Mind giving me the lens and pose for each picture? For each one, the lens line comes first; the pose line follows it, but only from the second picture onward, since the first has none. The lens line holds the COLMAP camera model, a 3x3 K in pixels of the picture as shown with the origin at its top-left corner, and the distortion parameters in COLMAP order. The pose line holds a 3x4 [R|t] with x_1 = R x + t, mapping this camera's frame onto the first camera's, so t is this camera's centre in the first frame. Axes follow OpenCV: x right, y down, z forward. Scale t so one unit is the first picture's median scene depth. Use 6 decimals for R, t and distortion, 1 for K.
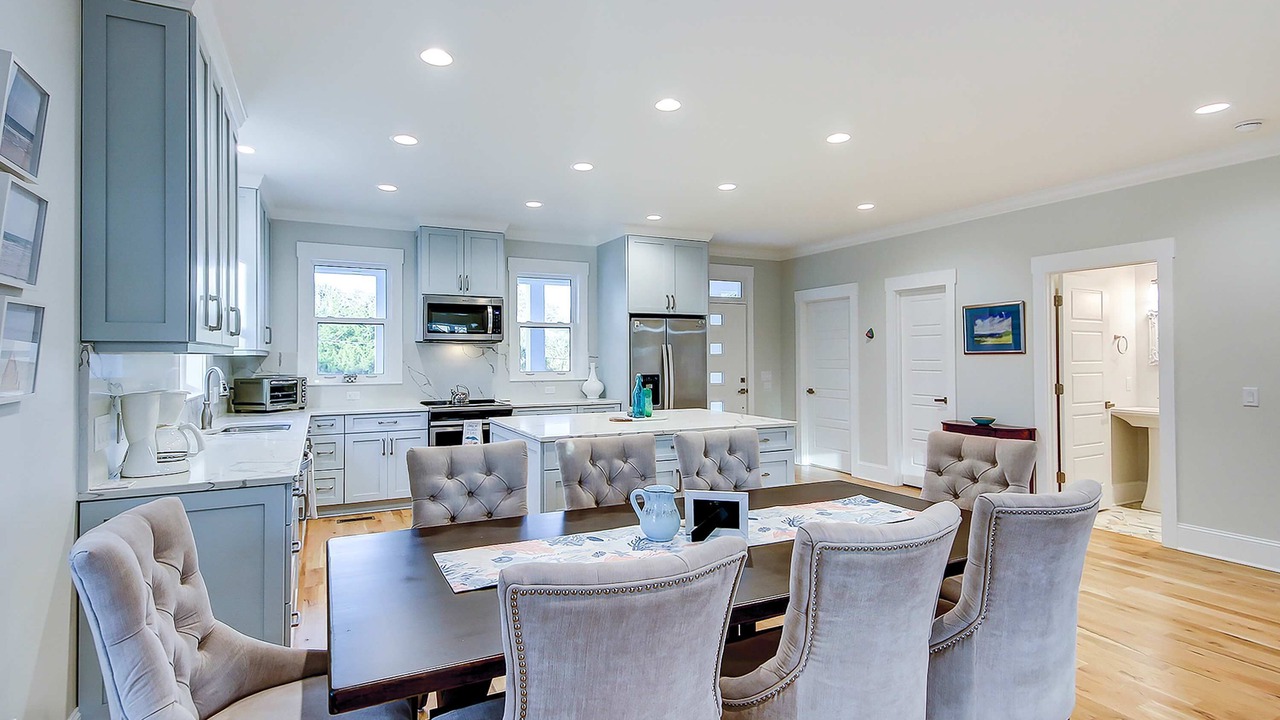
lens RADIAL K [[604.3, 0, 629.8], [0, 604.3, 354.9], [0, 0, 1]] dist [0.006349, -0.004508]
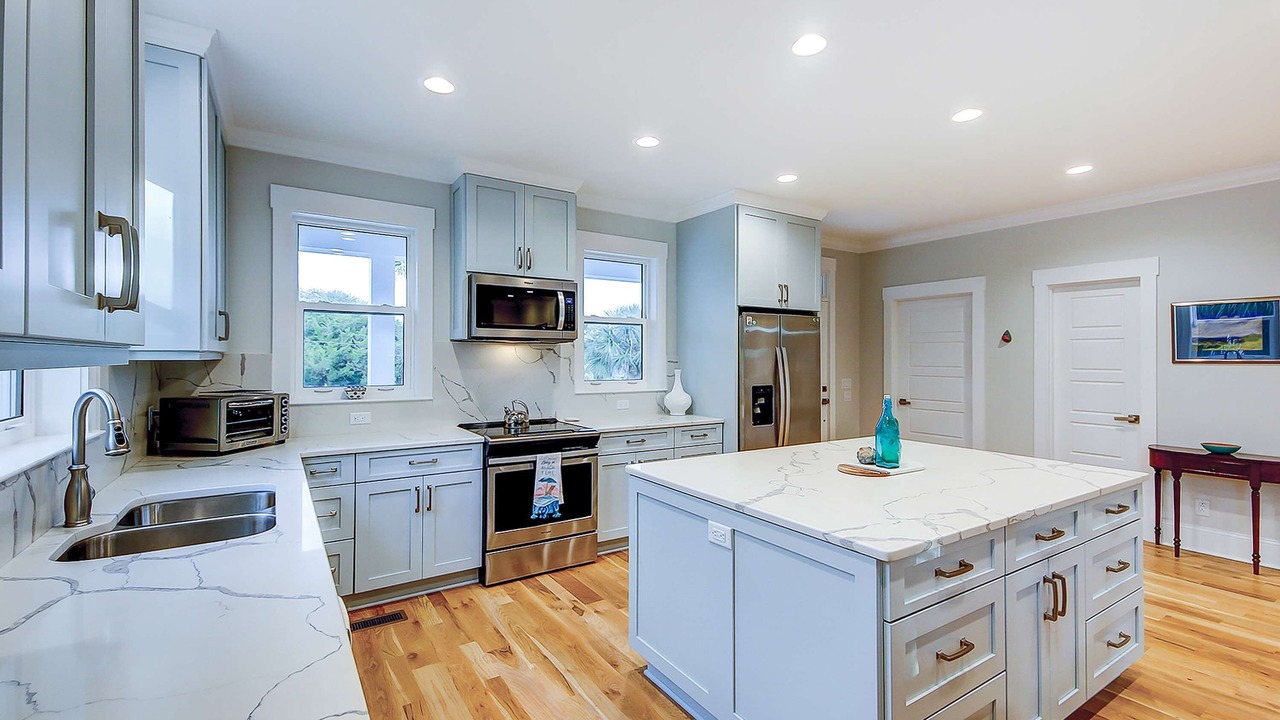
lens RADIAL K [[537.5, 0, 651.9], [0, 537.5, 359.1], [0, 0, 1]] dist [0.009732, -0.001005]
pose [[0.990169, 0.006036, 0.139746, -0.210607], [-0.006965, 0.999957, 0.006154, -0.005050], [-0.139703, -0.007067, 0.990168, 0.343363]]
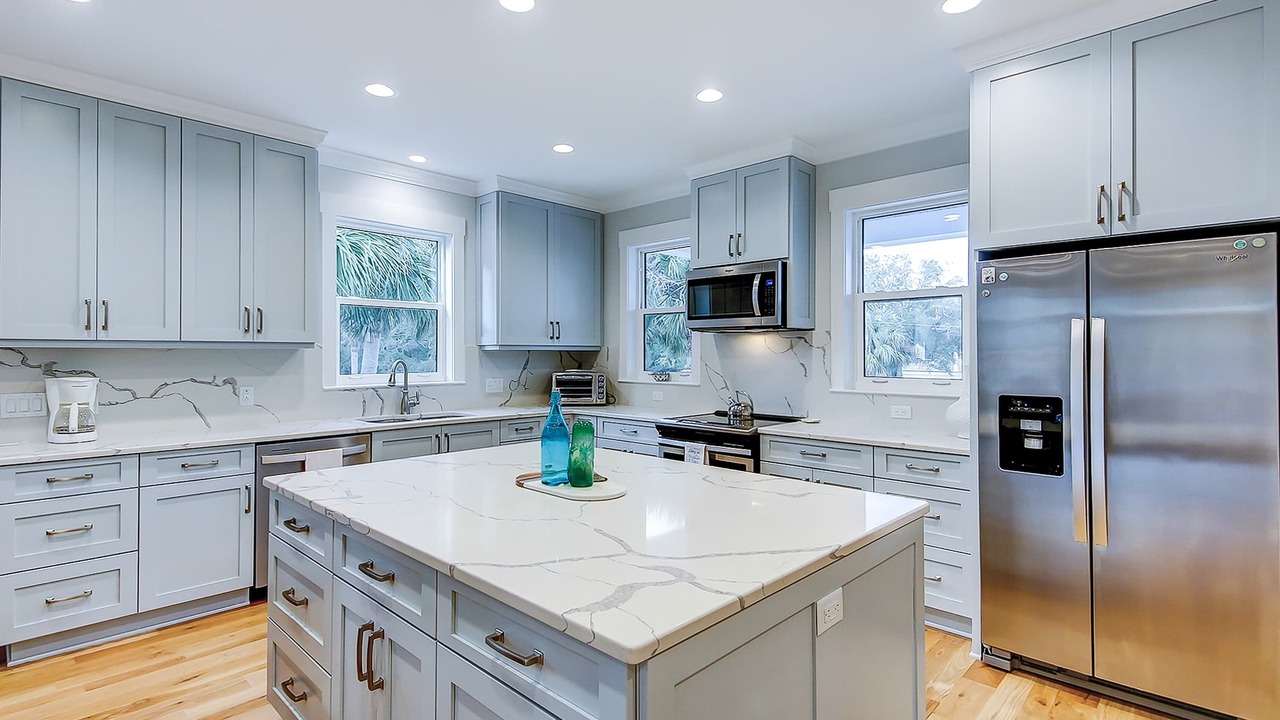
lens RADIAL K [[604.3, 0, 615.2], [0, 604.3, 352.3], [0, 0, 1]] dist [0.006349, -0.004508]
pose [[0.334750, 0.002611, -0.942303, 0.329038], [0.005863, 0.999971, 0.004854, -0.000382], [0.942289, -0.007150, 0.334725, 0.626630]]
